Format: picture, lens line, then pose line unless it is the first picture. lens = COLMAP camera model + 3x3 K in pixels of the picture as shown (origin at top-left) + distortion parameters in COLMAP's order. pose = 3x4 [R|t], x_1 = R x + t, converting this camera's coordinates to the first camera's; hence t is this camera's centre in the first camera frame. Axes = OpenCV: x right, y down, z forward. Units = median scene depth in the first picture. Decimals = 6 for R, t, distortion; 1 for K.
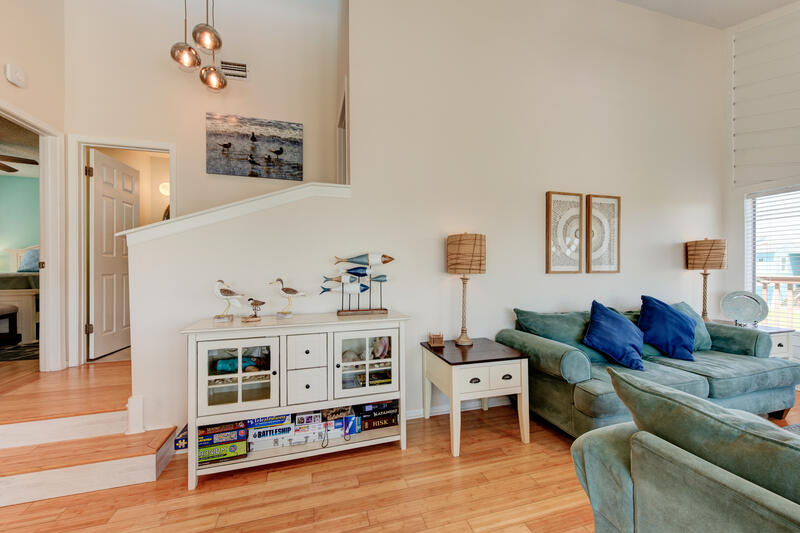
lens RADIAL K [[315.9, 0, 397.8], [0, 315.9, 269.2], [0, 0, 1]] dist [0.010695, -0.000887]
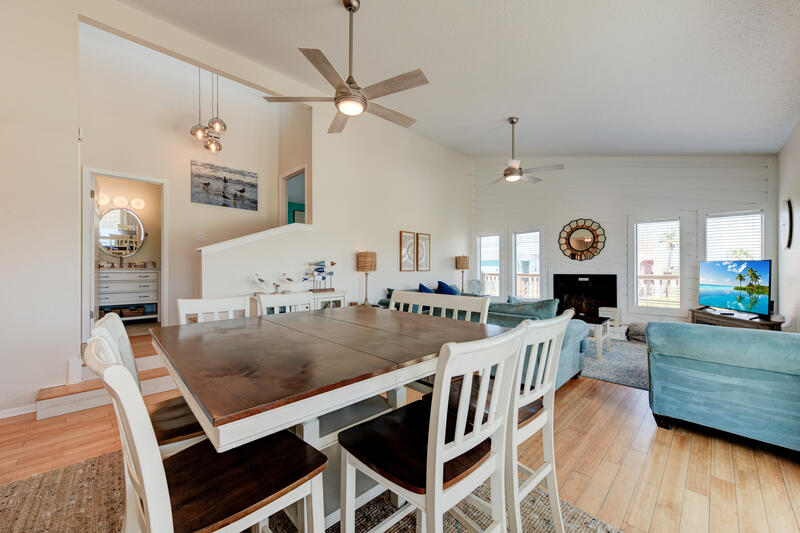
lens RADIAL K [[315.9, 0, 401.0], [0, 315.9, 270.6], [0, 0, 1]] dist [0.010695, -0.000887]
pose [[0.872895, -0.001333, 0.487907, -0.486567], [0.002787, 0.999994, -0.002254, 0.013123], [-0.487901, 0.003327, 0.872893, -0.727000]]
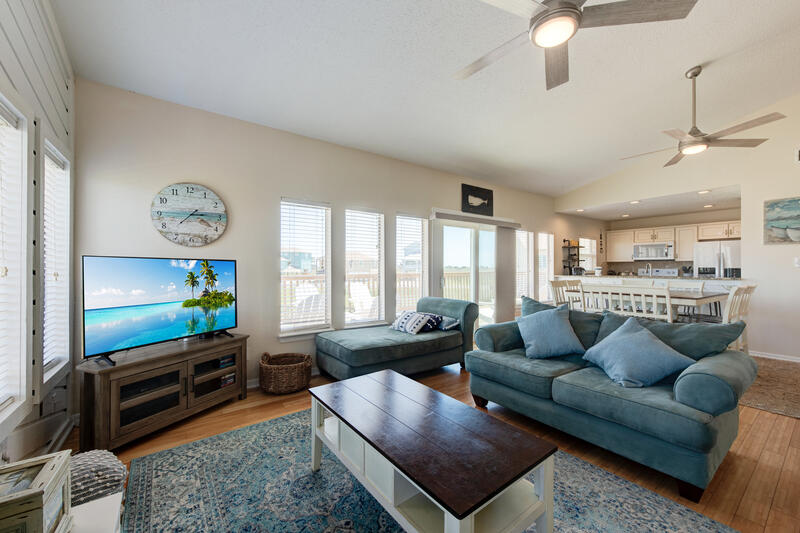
lens RADIAL K [[315.9, 0, 410.0], [0, 315.9, 268.0], [0, 0, 1]] dist [0.010695, -0.000887]
pose [[-0.937006, 0.007891, -0.349225, 1.151412], [0.002143, 0.999856, 0.016843, -0.017903], [0.349308, 0.015034, -0.936887, 0.762232]]
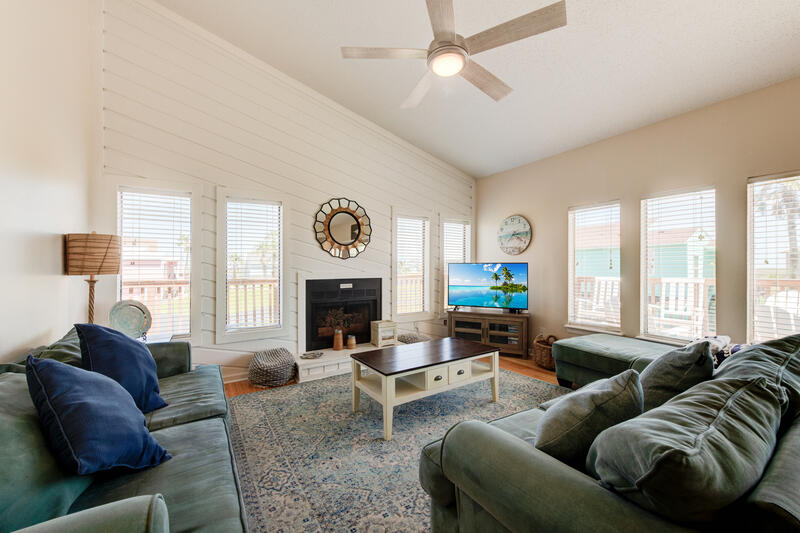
lens RADIAL K [[315.9, 0, 399.8], [0, 315.9, 266.1], [0, 0, 1]] dist [0.010695, -0.000887]
pose [[-0.260152, 0.009350, 0.965522, 0.090963], [0.010087, 0.999925, -0.006965, -0.007164], [-0.965515, 0.007928, -0.260227, 0.567437]]
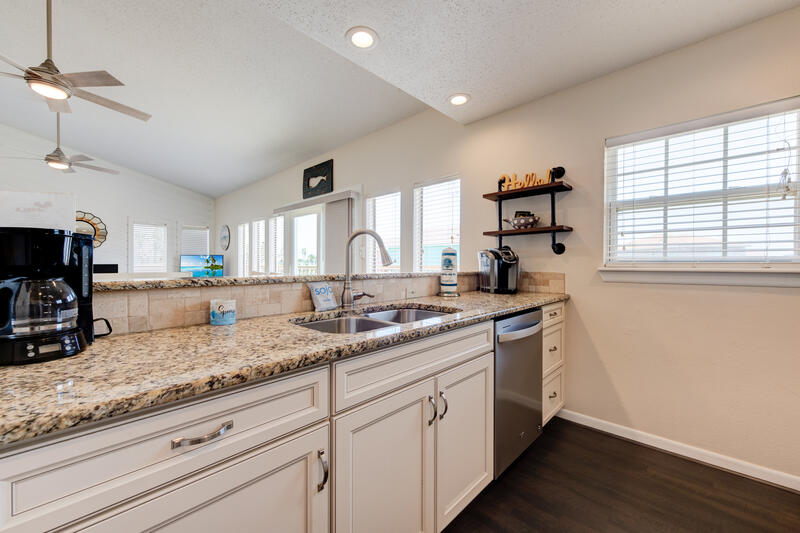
lens RADIAL K [[315.9, 0, 395.5], [0, 315.9, 261.8], [0, 0, 1]] dist [0.010695, -0.000887]
pose [[-0.488556, 0.007621, 0.872499, -1.345686], [0.012154, 0.999924, -0.001928, 0.046482], [-0.872448, 0.009662, -0.488612, -0.327134]]
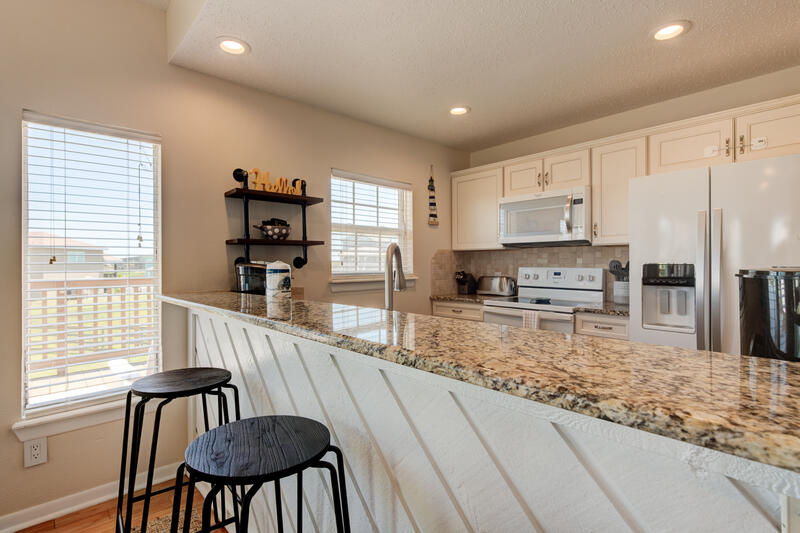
lens RADIAL K [[388.6, 0, 409.0], [0, 388.6, 265.5], [0, 0, 1]] dist [0.003180, 0.000377]
pose [[-0.890733, 0.010244, -0.454411, -0.670851], [0.002848, 0.999852, 0.016957, 0.008702], [0.454517, 0.013810, -0.890631, -0.102773]]
